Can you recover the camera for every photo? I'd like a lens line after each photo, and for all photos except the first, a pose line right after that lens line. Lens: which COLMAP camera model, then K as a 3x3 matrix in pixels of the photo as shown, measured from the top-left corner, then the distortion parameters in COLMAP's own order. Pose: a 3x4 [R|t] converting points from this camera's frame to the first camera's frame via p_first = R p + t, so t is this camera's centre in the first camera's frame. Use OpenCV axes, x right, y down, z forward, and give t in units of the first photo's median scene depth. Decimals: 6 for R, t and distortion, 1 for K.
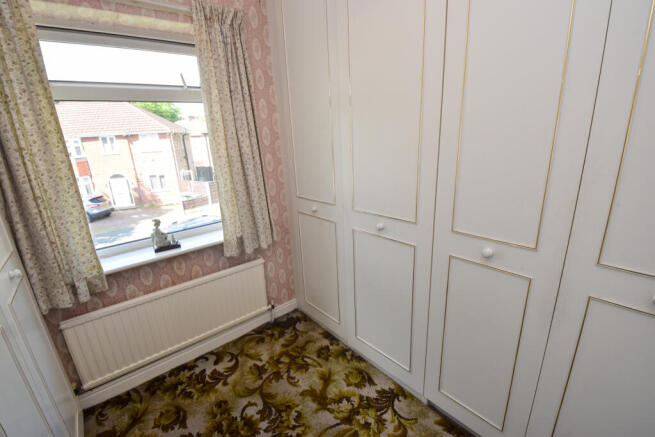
lens RADIAL K [[289.9, 0, 329.8], [0, 289.9, 218.2], [0, 0, 1]] dist [-0.003481, -0.015412]
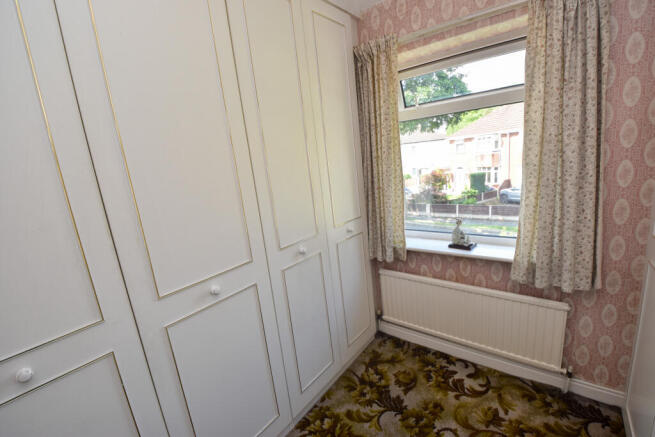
lens RADIAL K [[289.9, 0, 329.8], [0, 289.9, 218.2], [0, 0, 1]] dist [-0.003481, -0.015412]
pose [[0.194649, 0.221818, -0.955462, 0.339197], [-0.185209, 0.964883, 0.186273, -0.108173], [0.963229, 0.140702, 0.228897, 0.270816]]
